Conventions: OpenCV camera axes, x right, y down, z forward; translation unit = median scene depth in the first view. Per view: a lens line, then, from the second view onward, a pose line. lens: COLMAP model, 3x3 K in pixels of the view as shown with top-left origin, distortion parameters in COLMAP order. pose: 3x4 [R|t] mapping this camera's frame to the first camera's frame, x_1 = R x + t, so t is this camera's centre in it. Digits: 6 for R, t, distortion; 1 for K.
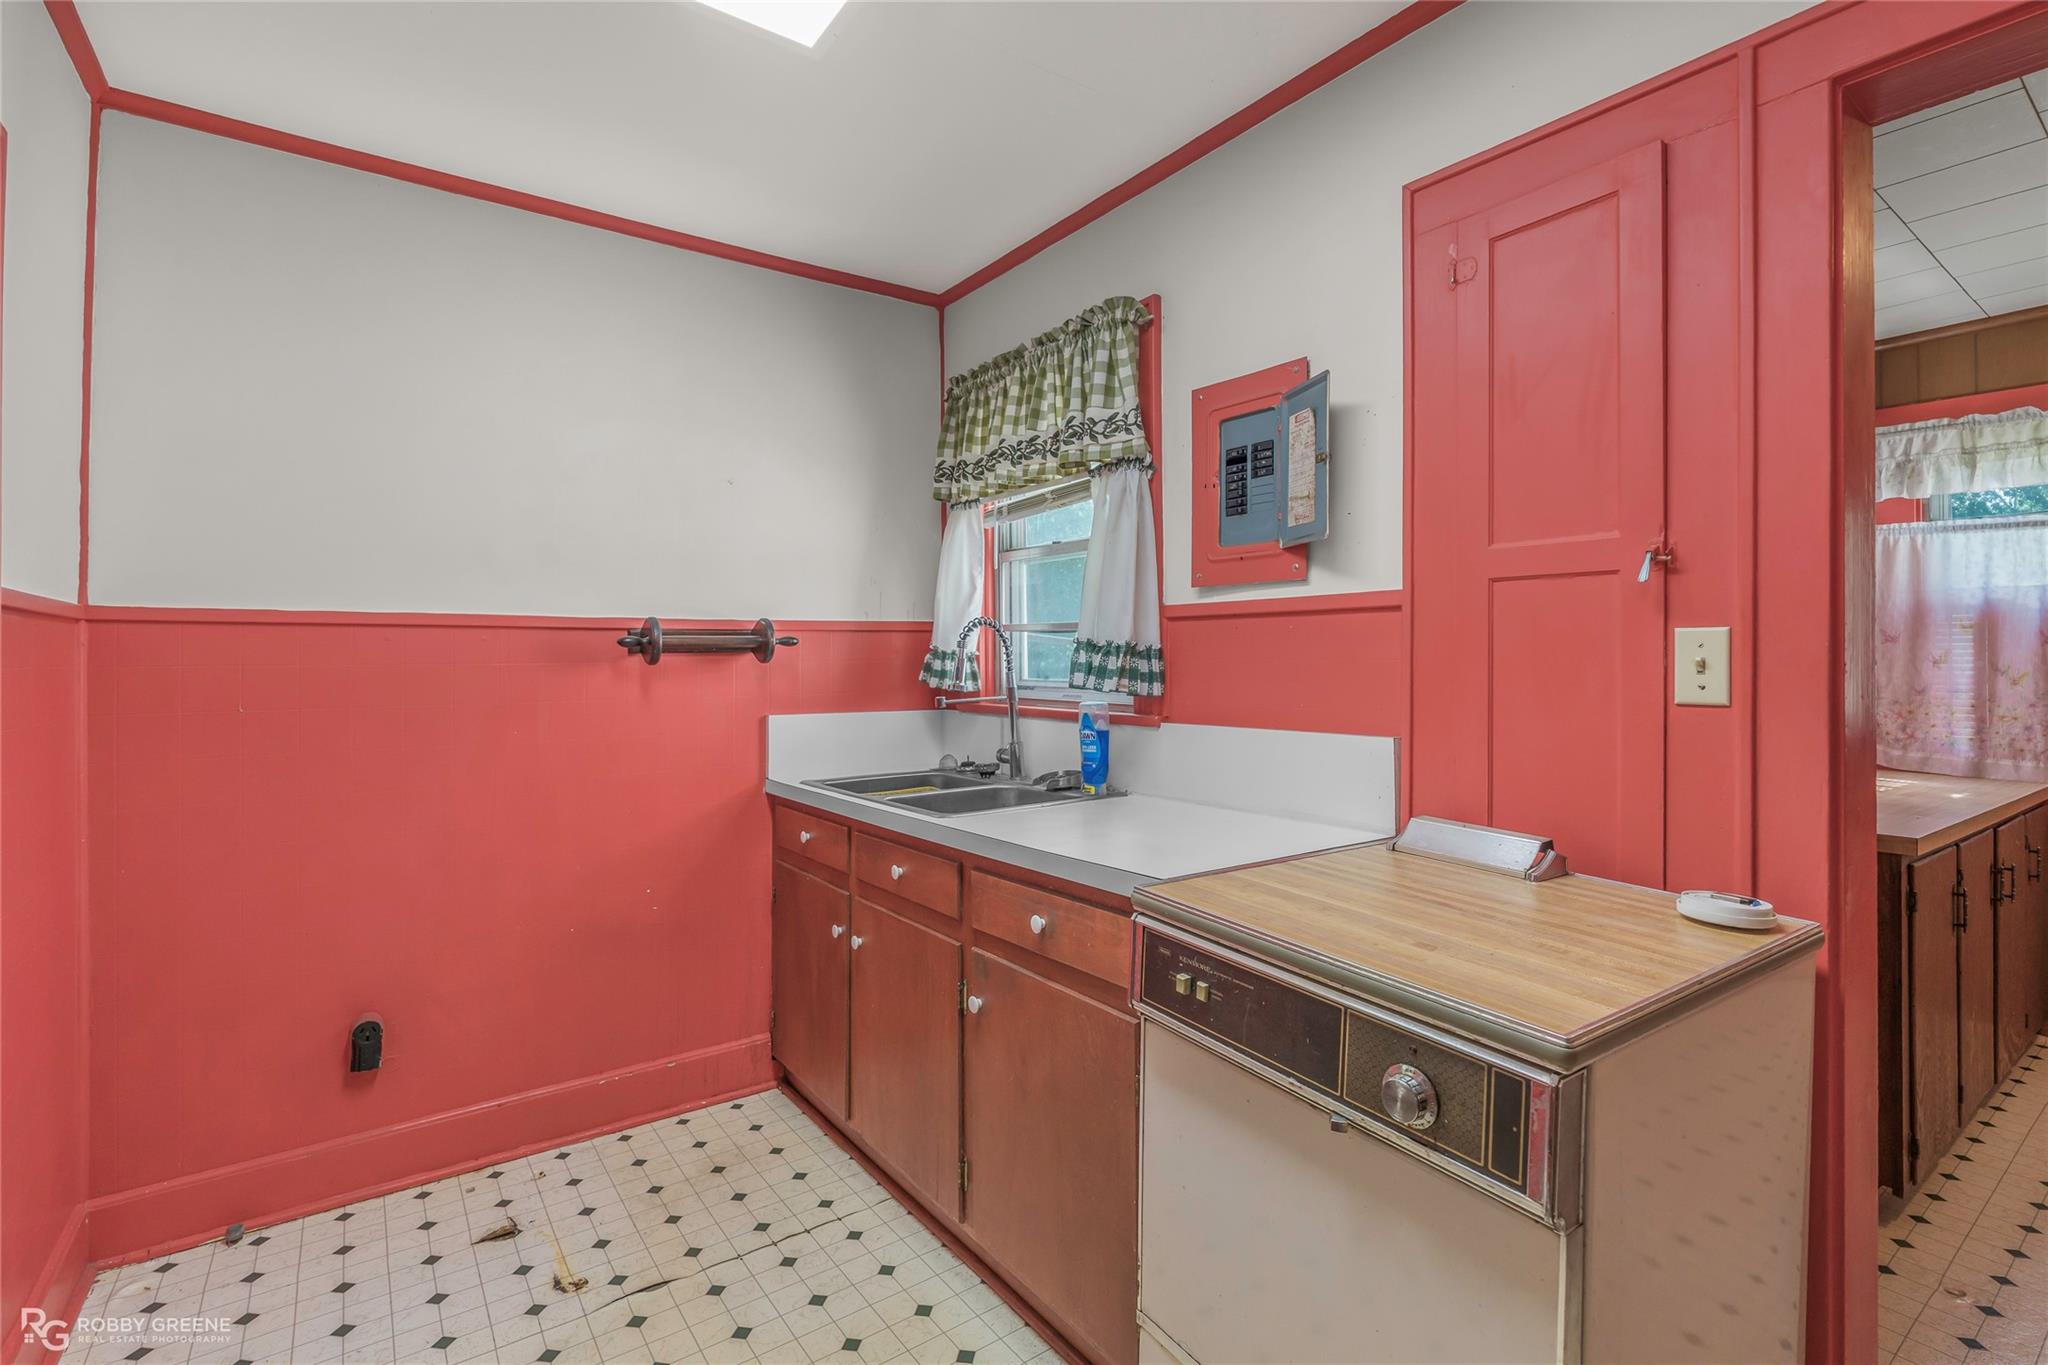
lens RADIAL K [[932.5, 0, 1005.0], [0, 932.5, 645.2], [0, 0, 1]] dist [-0.001169, -0.000061]
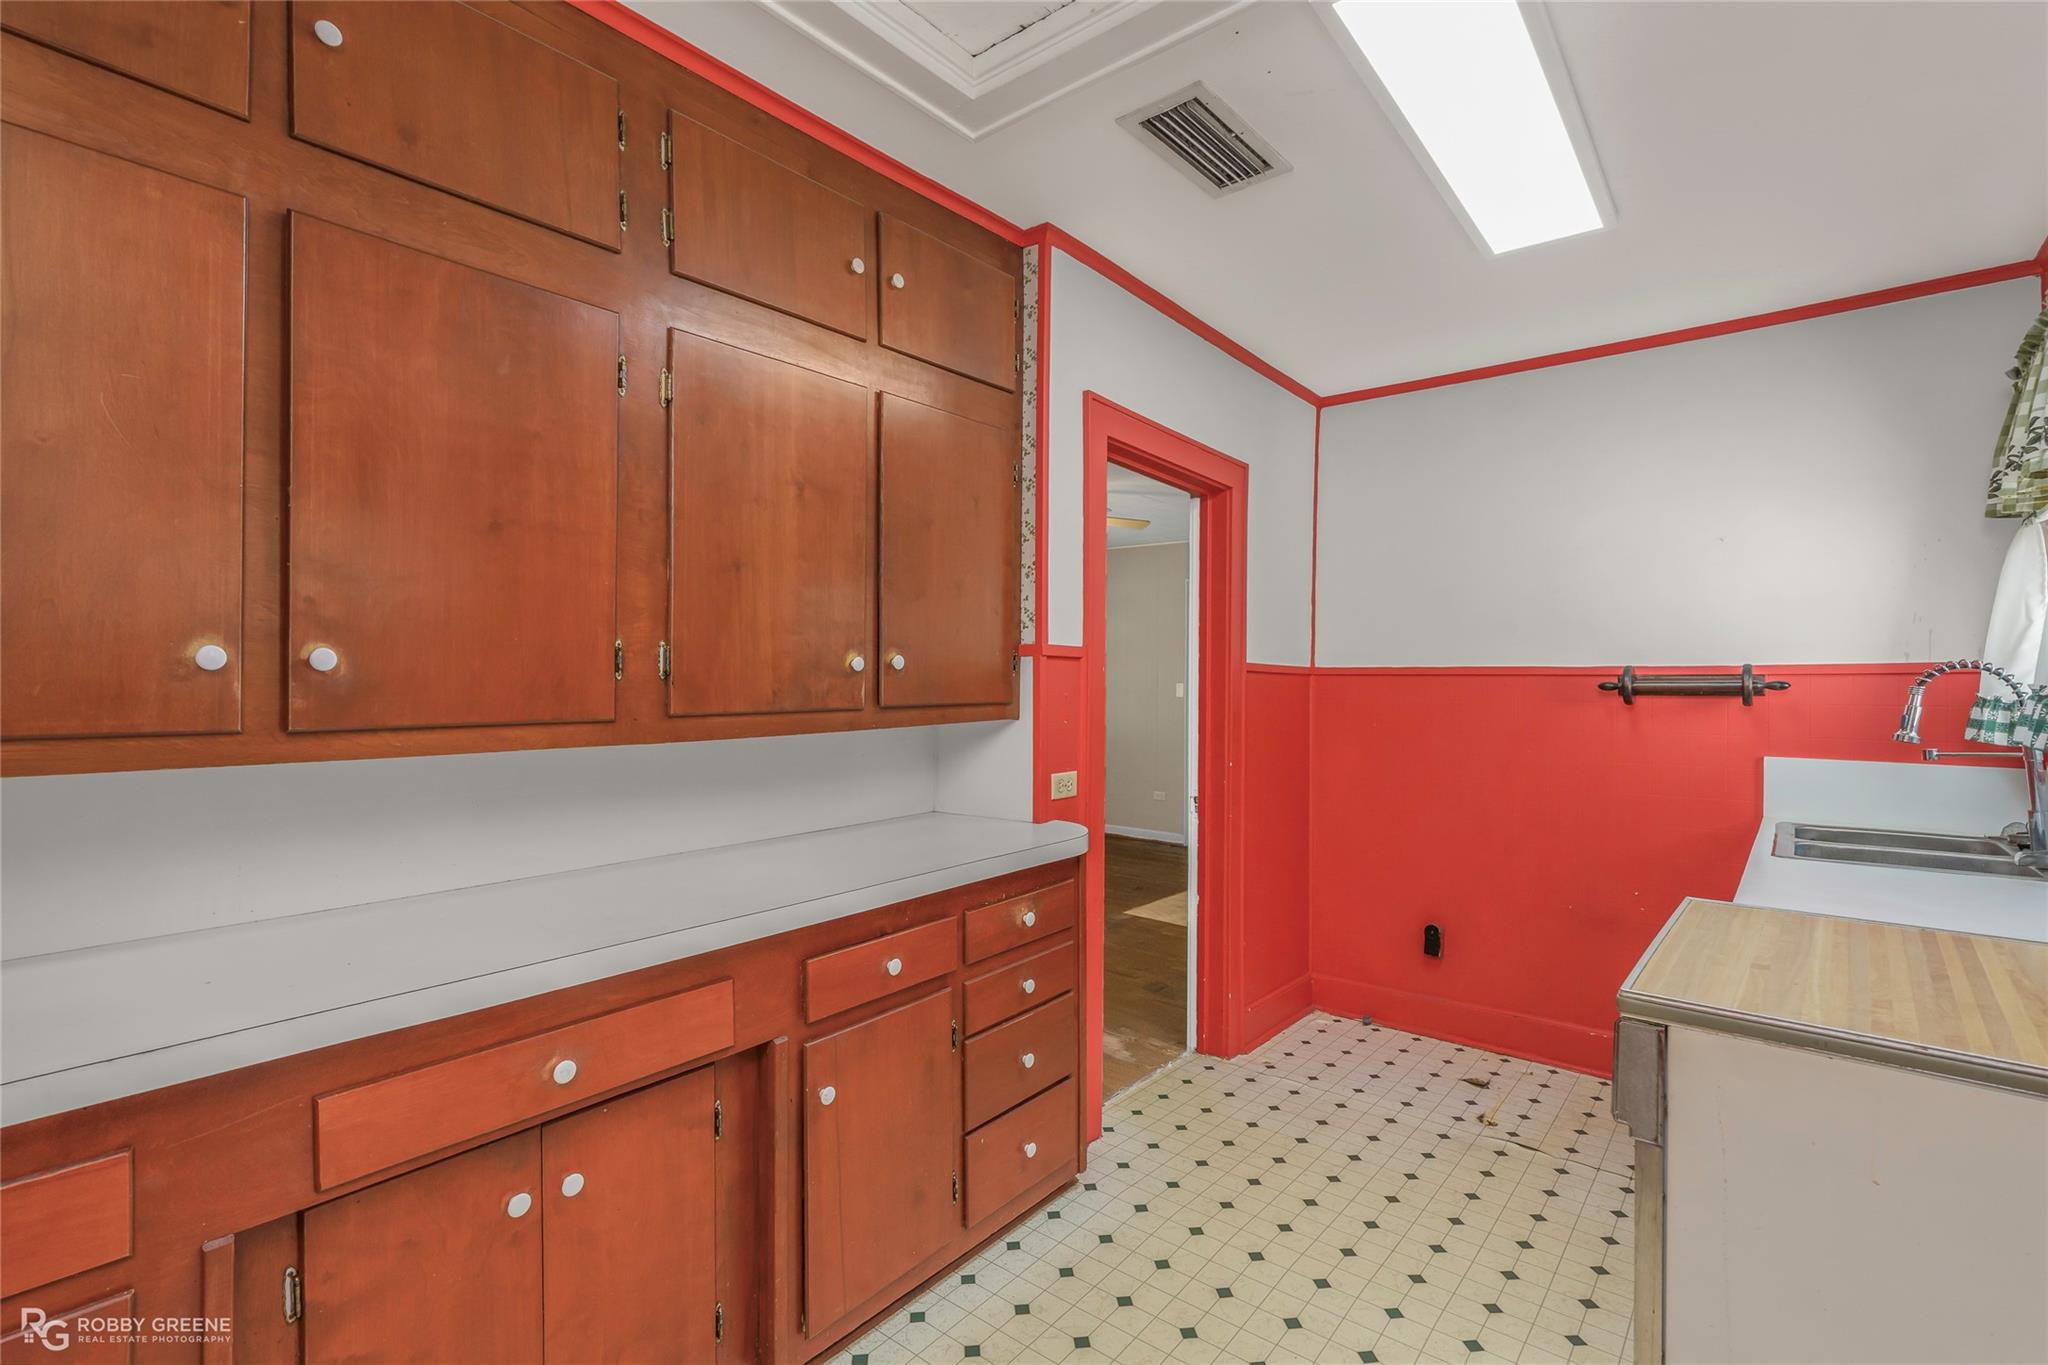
lens RADIAL K [[932.5, 0, 1030.8], [0, 932.5, 681.8], [0, 0, 1]] dist [-0.001169, -0.000061]
pose [[0.265145, 0.000516, -0.964209, 0.679970], [0.001733, 0.999998, 0.001012, -0.014352], [0.964207, -0.001939, 0.265143, -0.081992]]
